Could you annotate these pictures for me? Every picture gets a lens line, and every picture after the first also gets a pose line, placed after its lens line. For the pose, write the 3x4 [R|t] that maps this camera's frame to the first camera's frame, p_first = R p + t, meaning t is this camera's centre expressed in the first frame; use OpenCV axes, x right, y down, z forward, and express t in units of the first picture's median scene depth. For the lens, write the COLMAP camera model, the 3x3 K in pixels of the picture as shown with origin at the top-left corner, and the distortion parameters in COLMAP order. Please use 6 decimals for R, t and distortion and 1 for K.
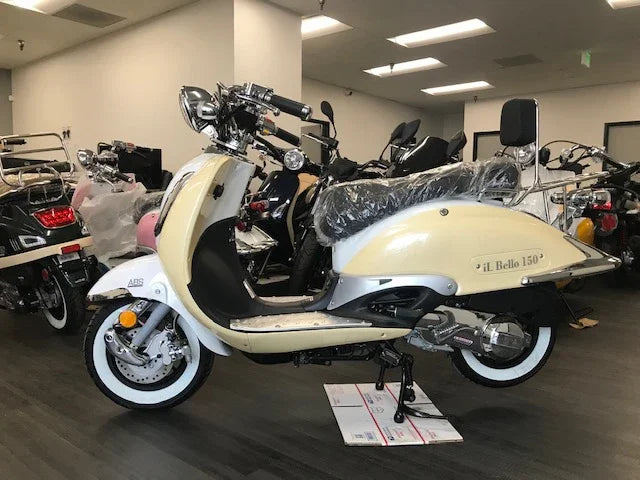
lens RADIAL K [[524.2, 0, 313.5], [0, 524.2, 239.4], [0, 0, 1]] dist [0.014492, -0.012473]
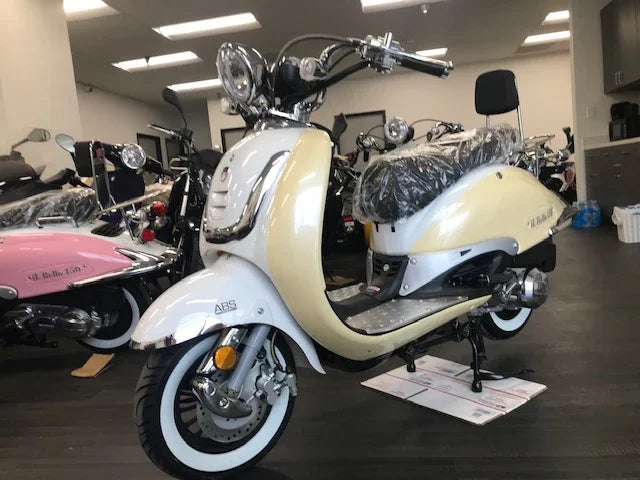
lens RADIAL K [[524.2, 0, 320.0], [0, 524.2, 241.9], [0, 0, 1]] dist [0.014492, -0.012473]
pose [[0.853902, -0.147450, 0.499110, -0.510195], [0.146673, 0.988333, 0.041044, -0.015576], [-0.499339, 0.038158, 0.865566, 0.259827]]
